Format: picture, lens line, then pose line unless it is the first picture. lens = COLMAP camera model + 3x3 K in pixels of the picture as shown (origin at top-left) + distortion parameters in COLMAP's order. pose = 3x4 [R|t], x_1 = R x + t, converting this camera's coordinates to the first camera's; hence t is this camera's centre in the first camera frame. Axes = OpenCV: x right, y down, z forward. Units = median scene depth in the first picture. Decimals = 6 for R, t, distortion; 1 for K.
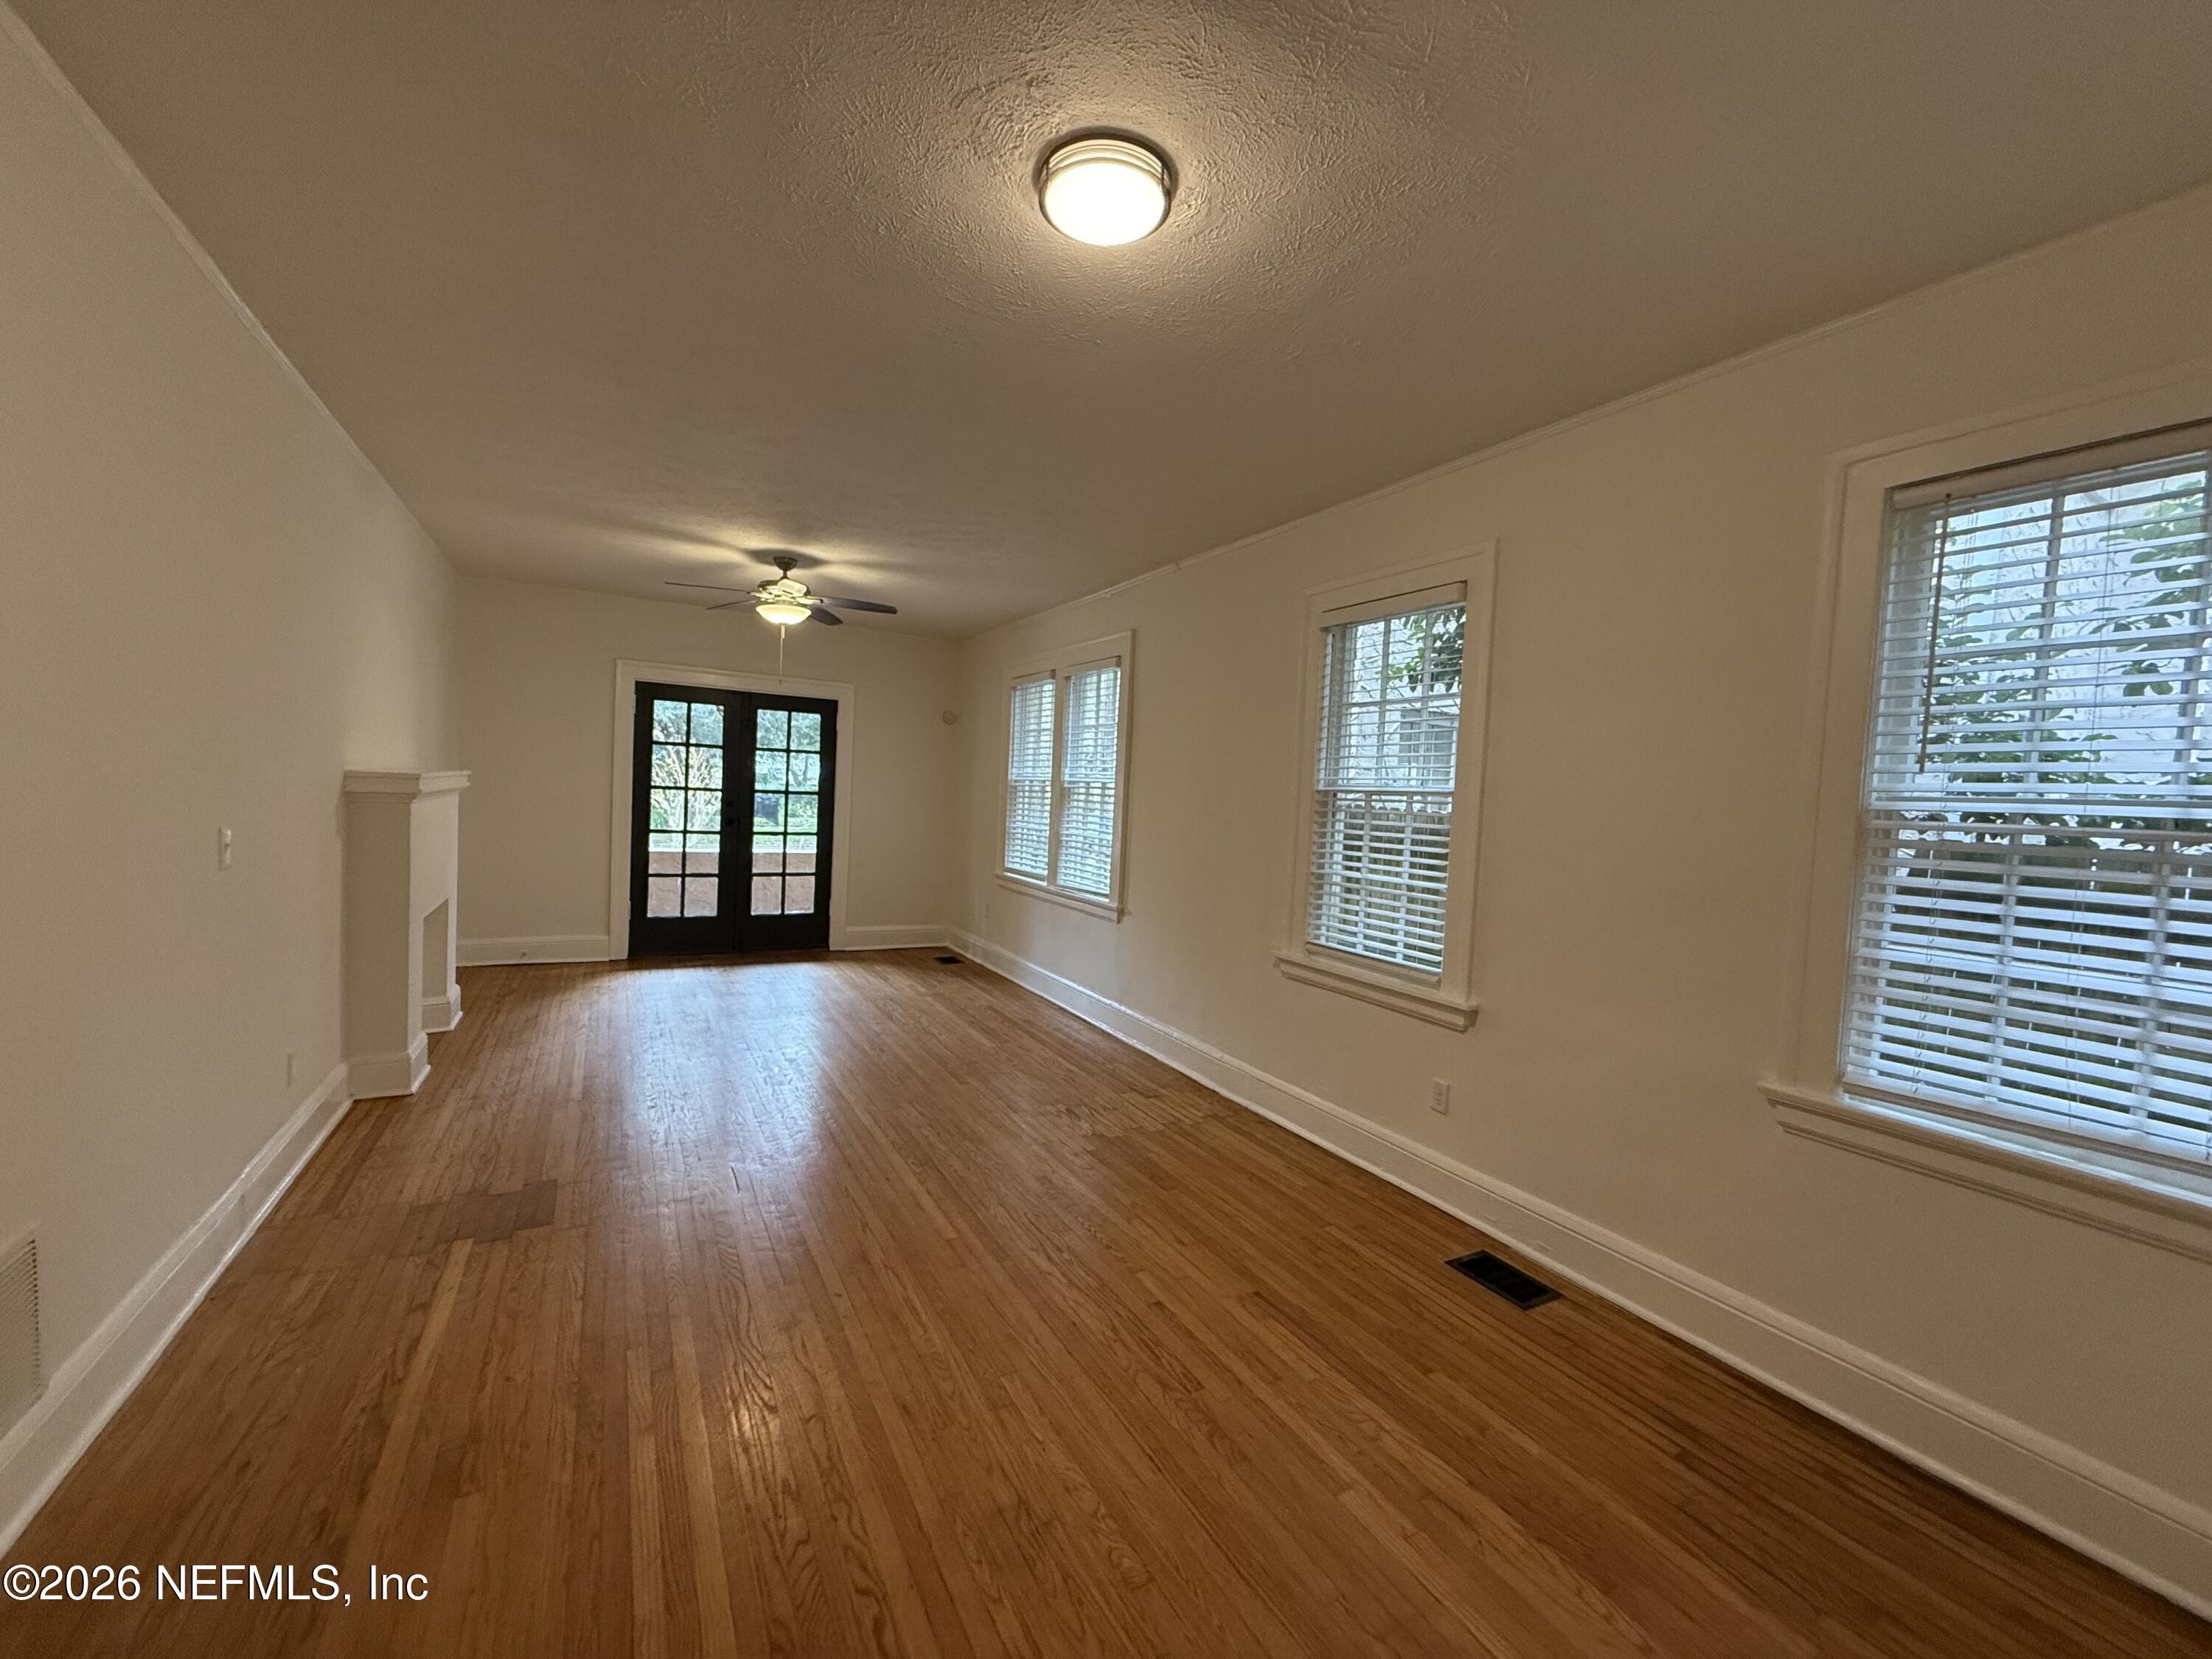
lens RADIAL K [[881.3, 0, 1103.7], [0, 881.3, 826.7], [0, 0, 1]] dist [0.002496, 0.000182]
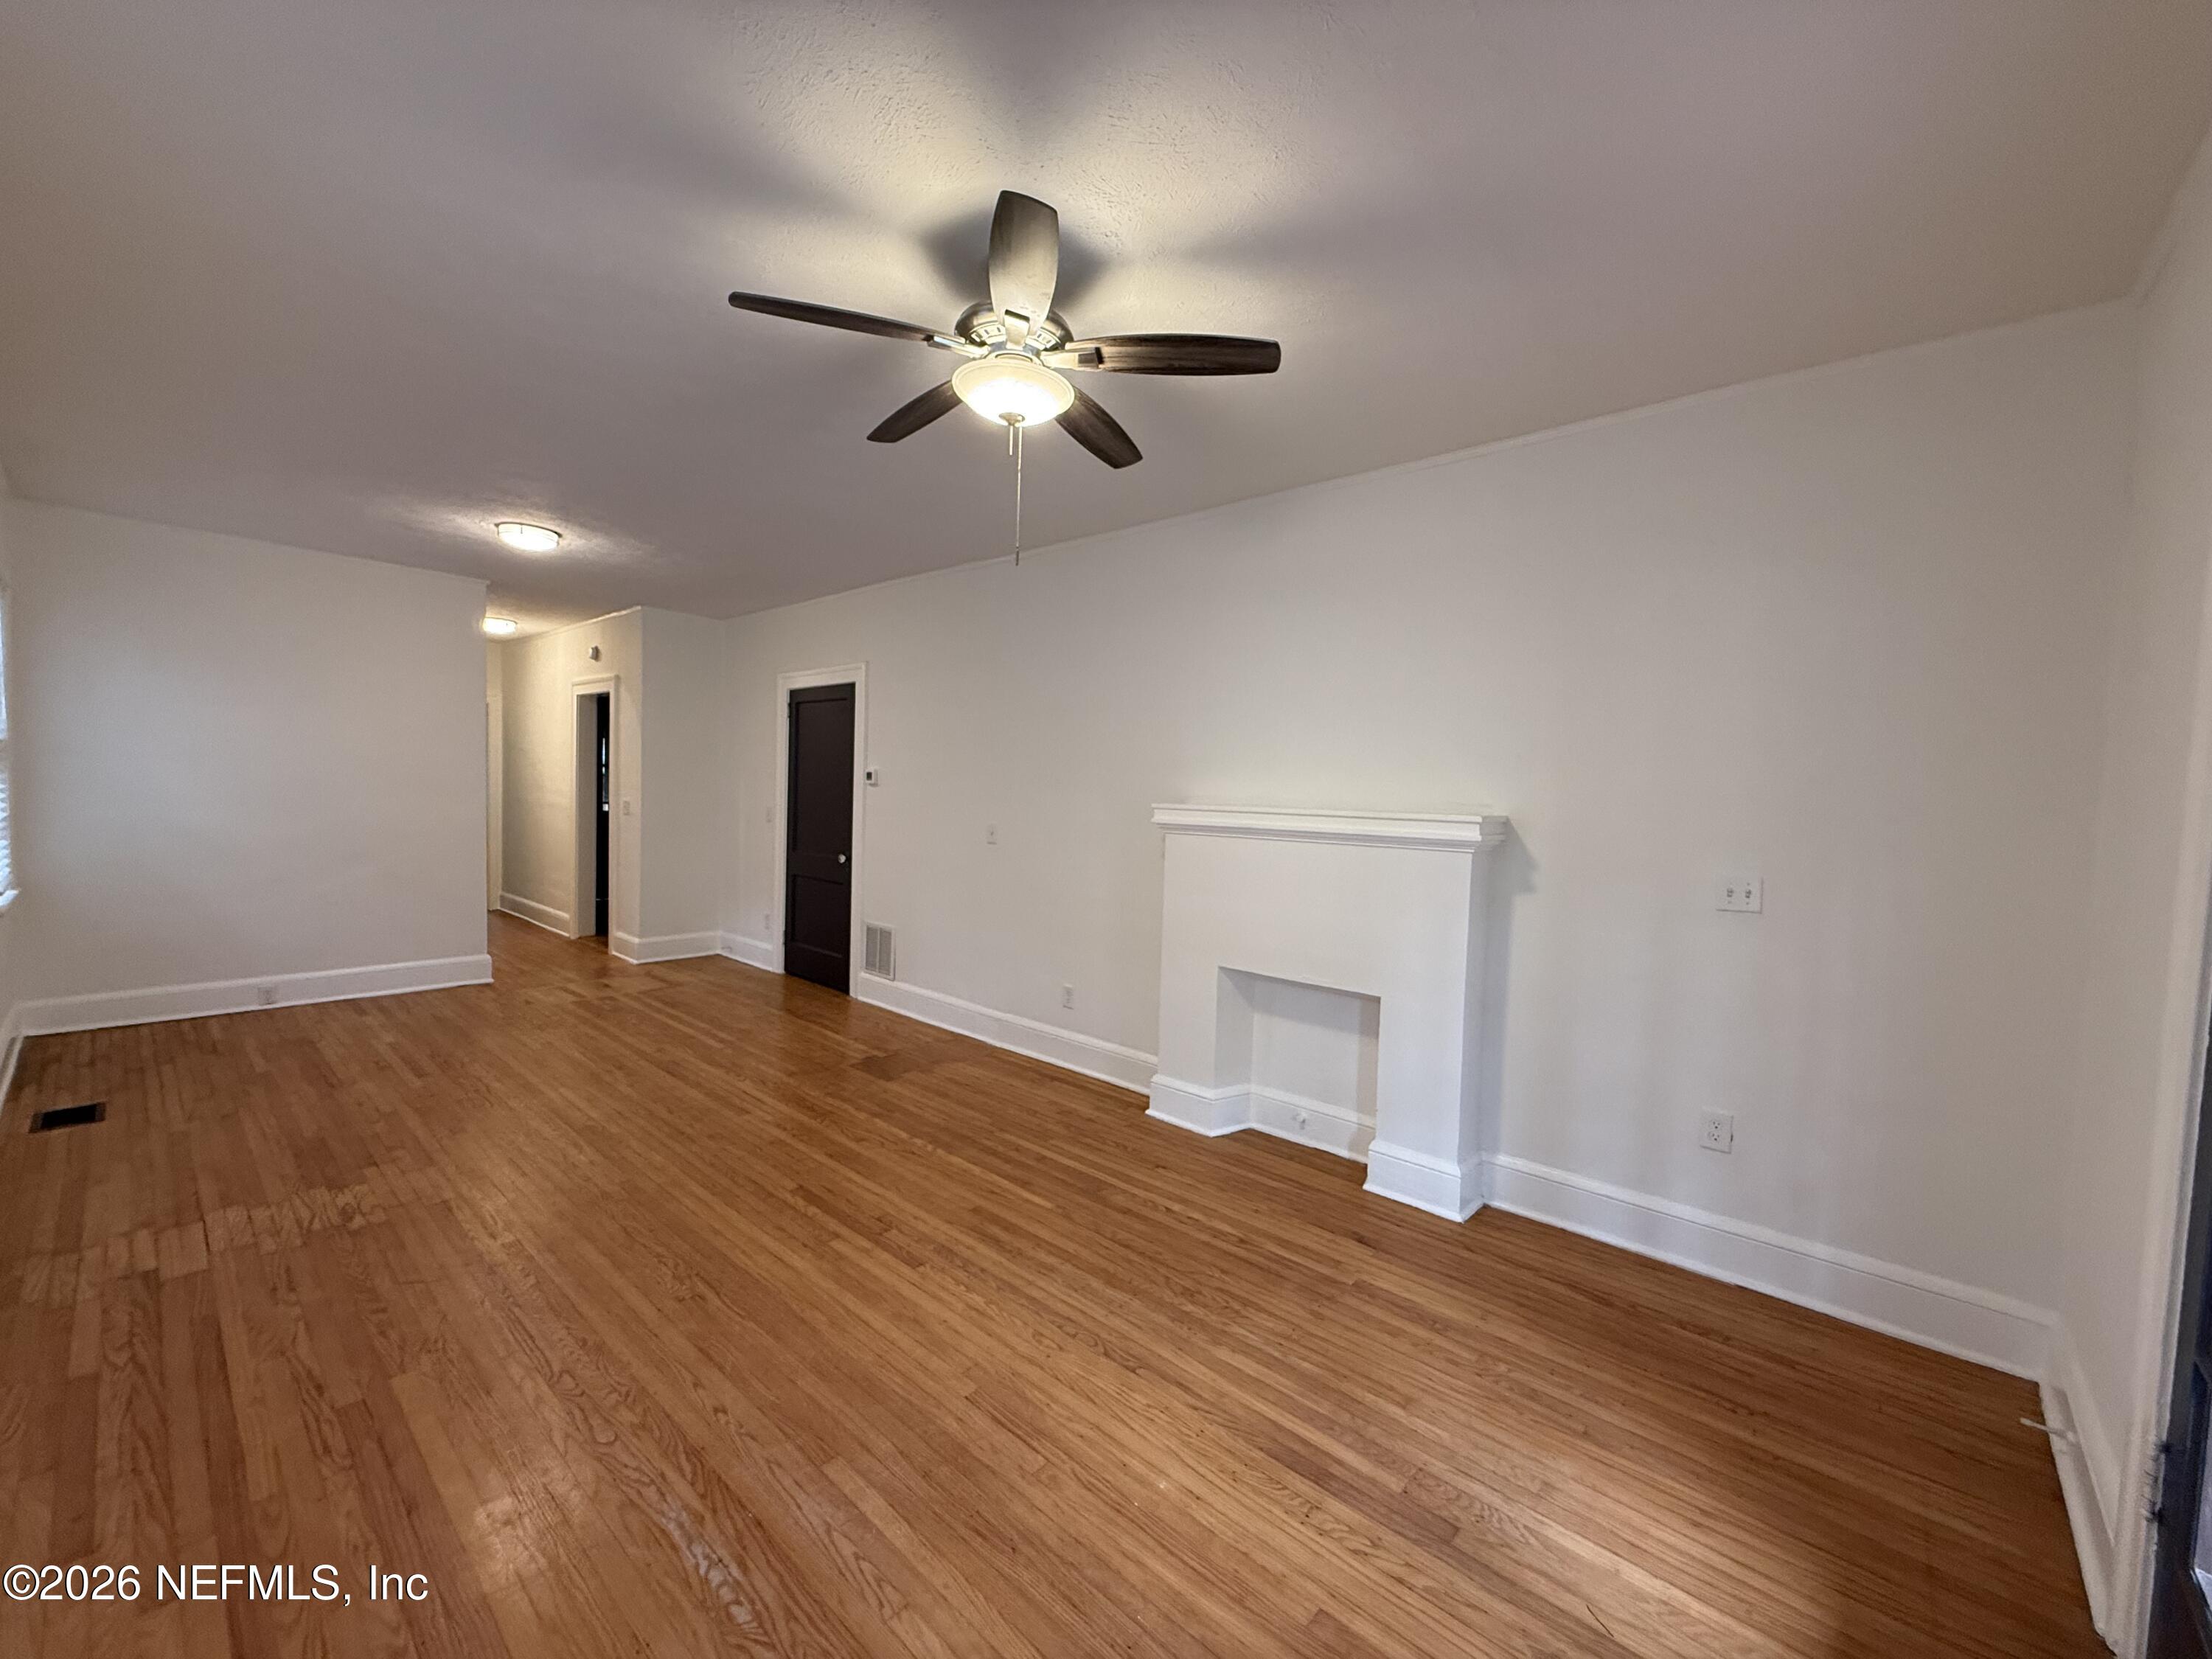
lens RADIAL K [[881.3, 0, 1103.7], [0, 881.3, 826.7], [0, 0, 1]] dist [0.002496, 0.000182]
pose [[-0.943024, -0.066724, -0.325967, -0.312280], [-0.094335, 0.993103, 0.069626, -0.083143], [0.319073, 0.096409, -0.942814, 1.598380]]
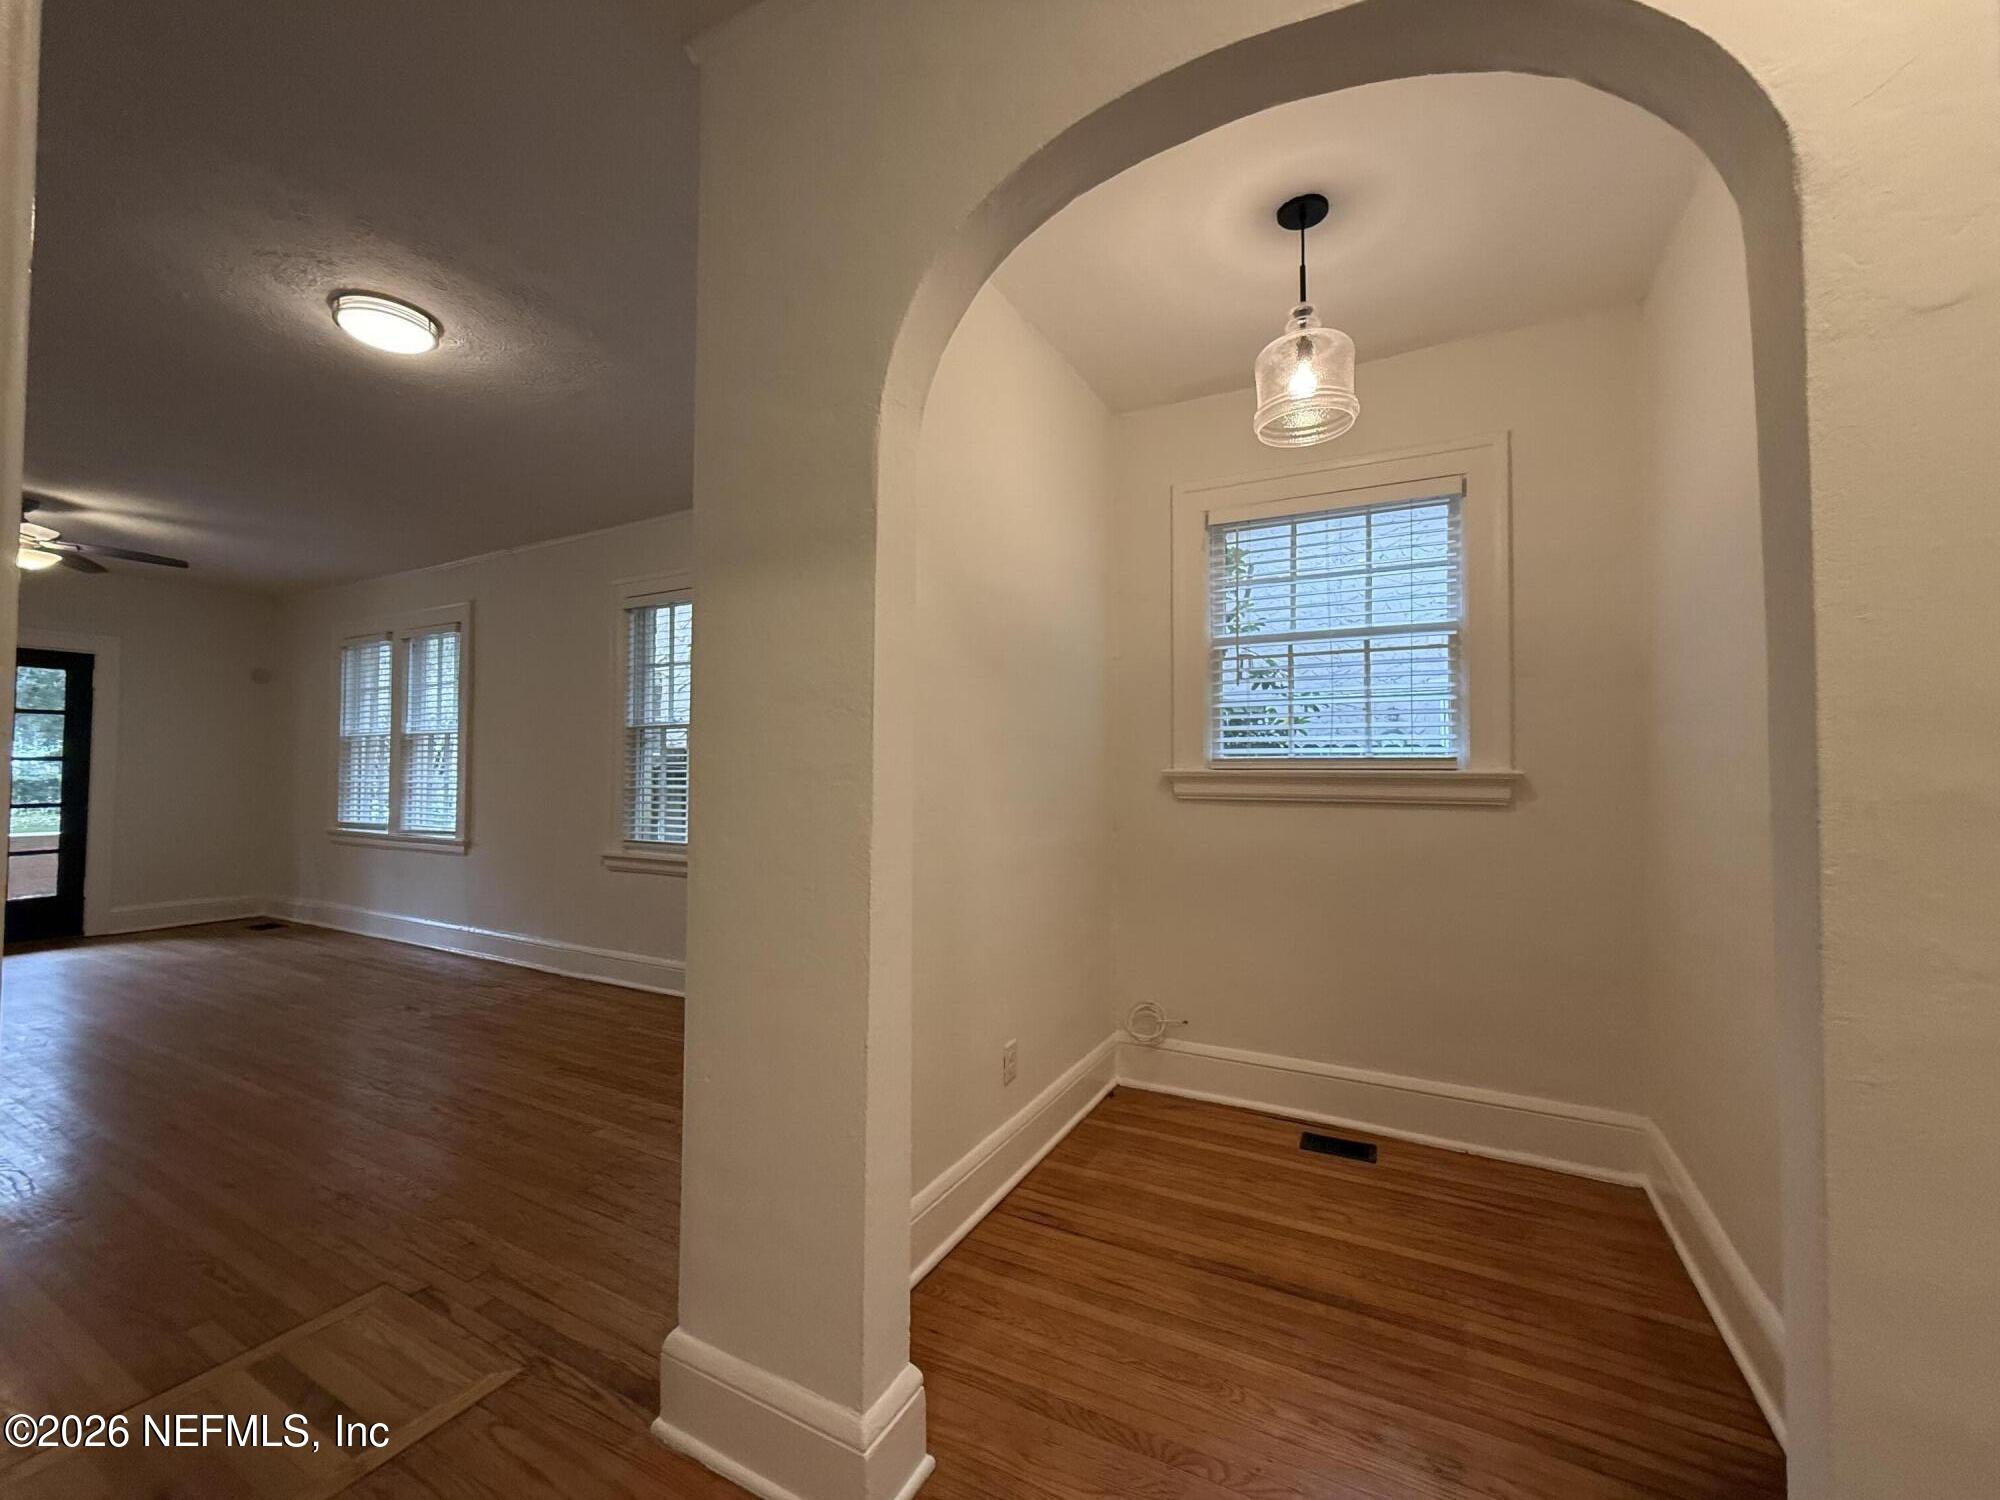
lens RADIAL K [[796.9, 0, 997.9], [0, 796.9, 747.5], [0, 0, 1]] dist [0.002496, 0.000182]
pose [[0.841010, -0.028902, 0.540247, 0.049278], [0.058741, 0.997547, -0.038076, 0.059003], [-0.537821, 0.063757, 0.840645, -0.285112]]
